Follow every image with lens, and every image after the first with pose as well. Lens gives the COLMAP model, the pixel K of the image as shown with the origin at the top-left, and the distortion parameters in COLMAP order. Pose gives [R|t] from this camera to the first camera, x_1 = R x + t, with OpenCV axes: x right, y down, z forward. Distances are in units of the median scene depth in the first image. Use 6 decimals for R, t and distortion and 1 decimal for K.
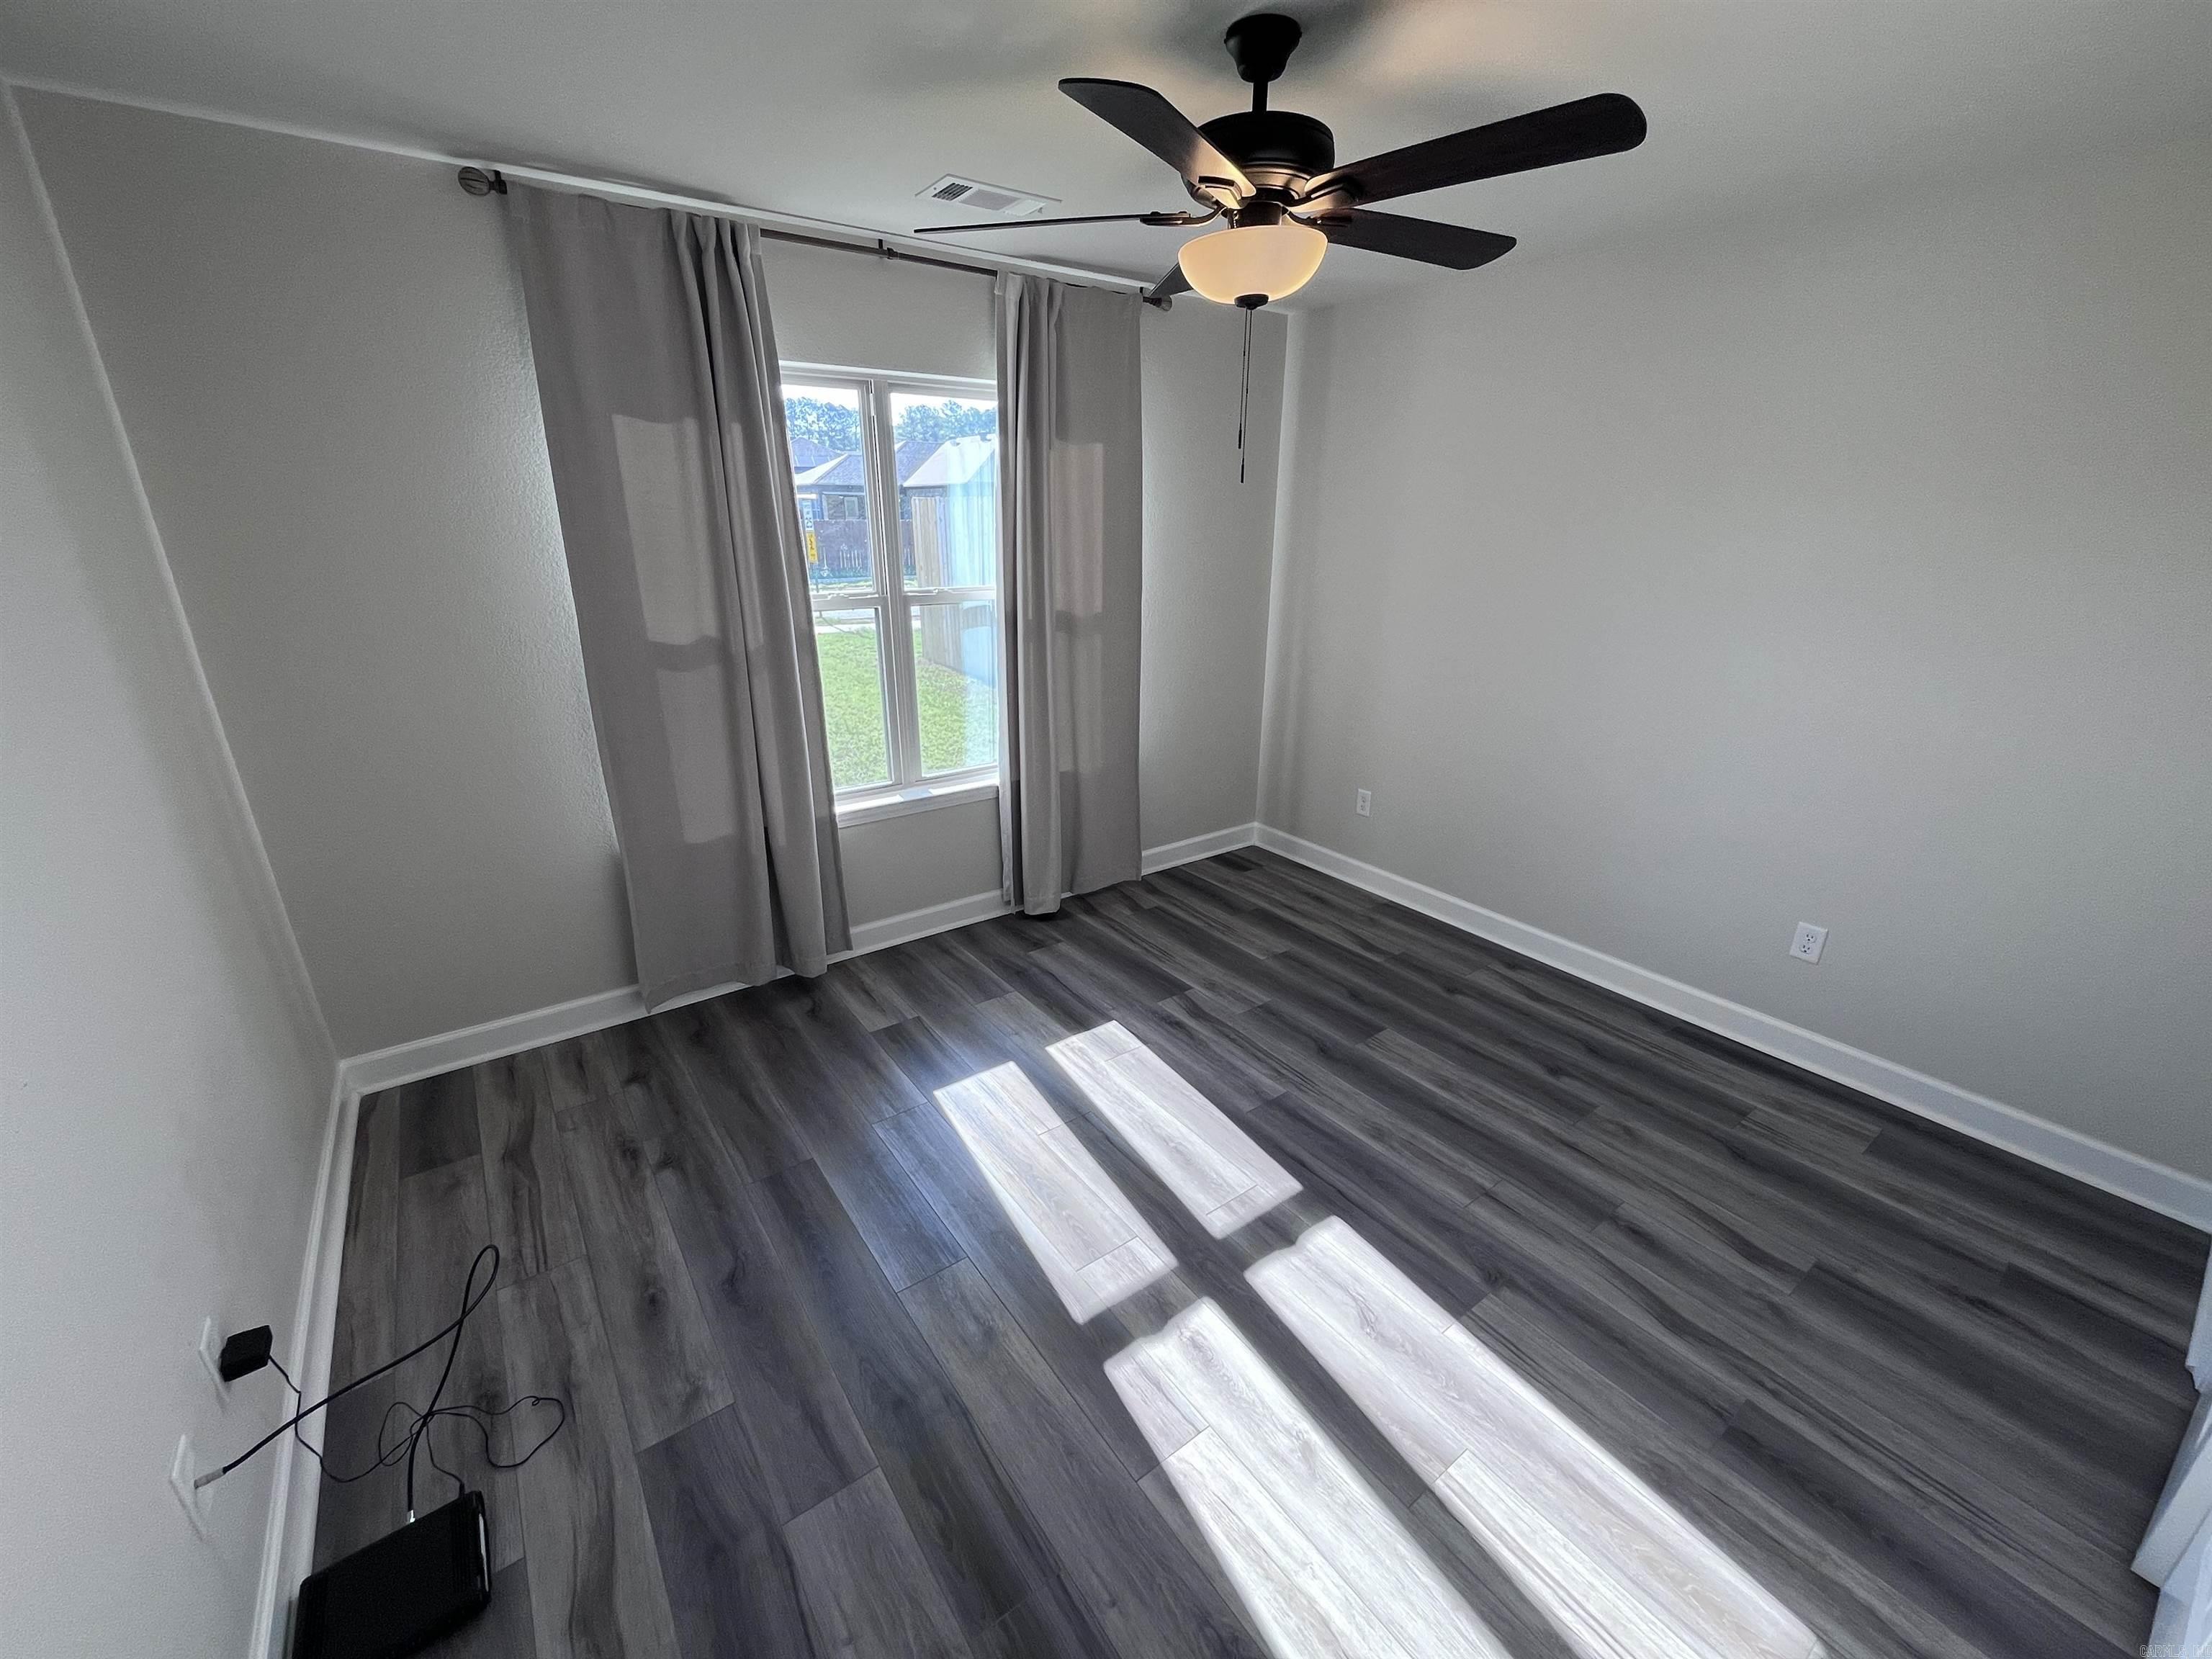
lens RADIAL K [[890.5, 0, 1107.4], [0, 890.5, 830.1], [0, 0, 1]] dist [-0.003312, 0.000182]
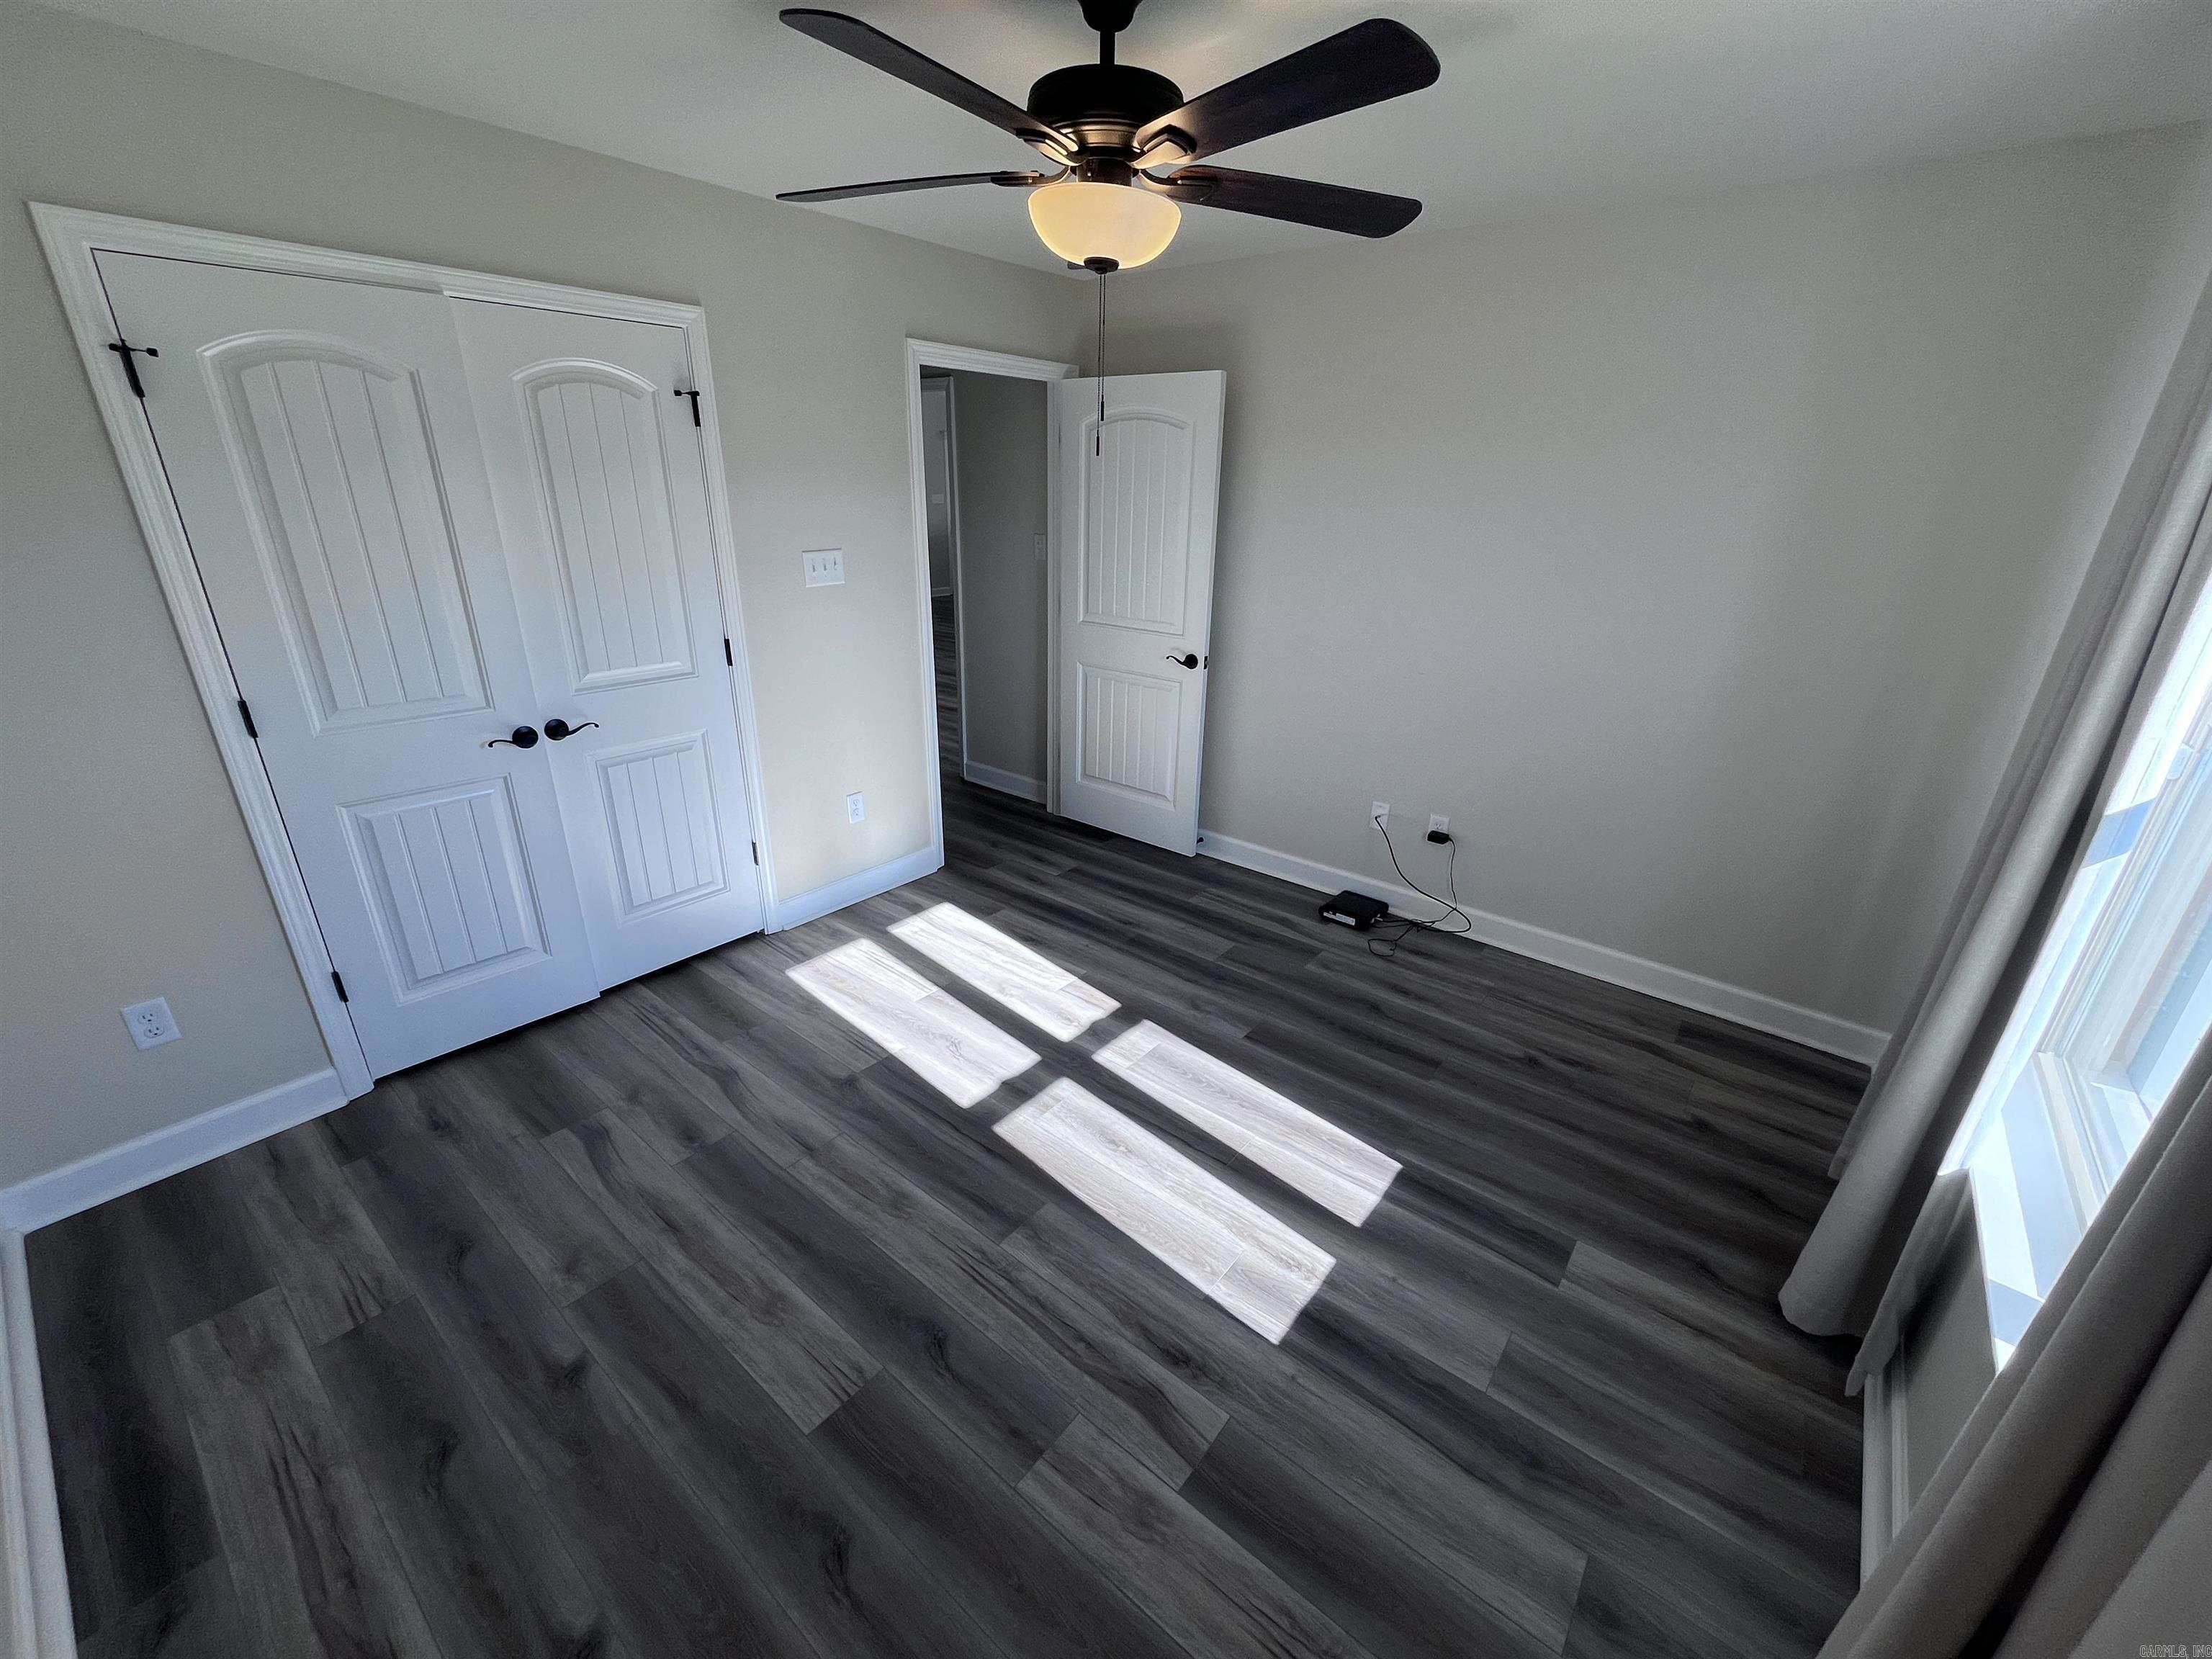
lens RADIAL K [[890.5, 0, 1109.8], [0, 890.5, 832.5], [0, 0, 1]] dist [-0.003312, 0.000182]
pose [[-0.965972, 0.068759, -0.249339, 0.314776], [-0.114012, 0.752108, 0.649103, -0.551778], [0.232161, 0.655444, -0.718676, 1.524424]]
